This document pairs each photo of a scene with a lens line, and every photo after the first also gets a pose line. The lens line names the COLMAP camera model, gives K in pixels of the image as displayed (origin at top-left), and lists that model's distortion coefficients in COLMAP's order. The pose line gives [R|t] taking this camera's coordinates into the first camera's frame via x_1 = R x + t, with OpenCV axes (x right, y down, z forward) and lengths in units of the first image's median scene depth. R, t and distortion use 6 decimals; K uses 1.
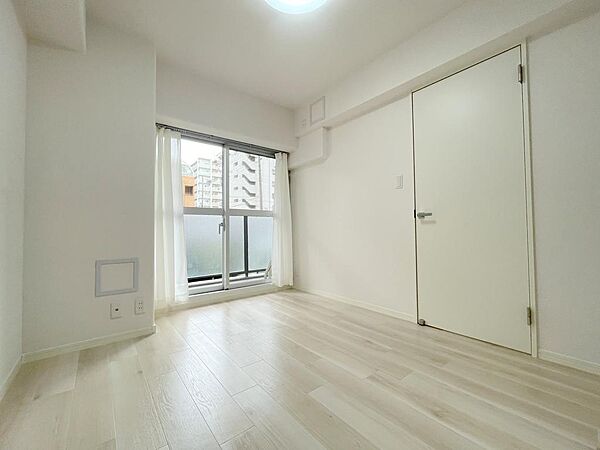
lens RADIAL K [[244.6, 0, 302.1], [0, 244.6, 225.0], [0, 0, 1]] dist [0.000151, 0.000096]
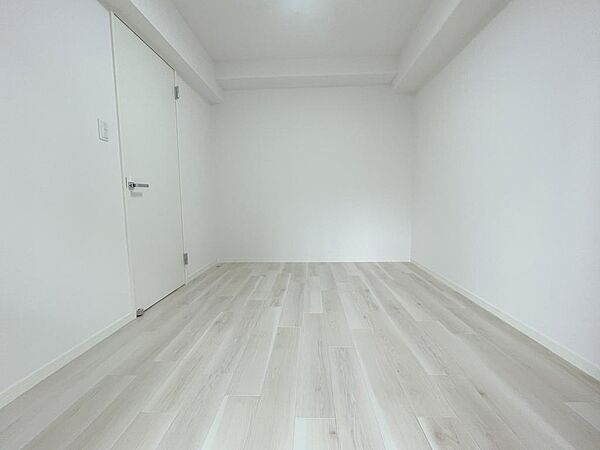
lens RADIAL K [[244.6, 0, 302.4], [0, 244.6, 225.5], [0, 0, 1]] dist [0.000151, 0.000096]
pose [[-0.738290, -0.043461, 0.673082, -0.615673], [0.006313, 0.997433, 0.071329, 0.049966], [-0.674454, 0.056911, -0.736120, 1.553211]]
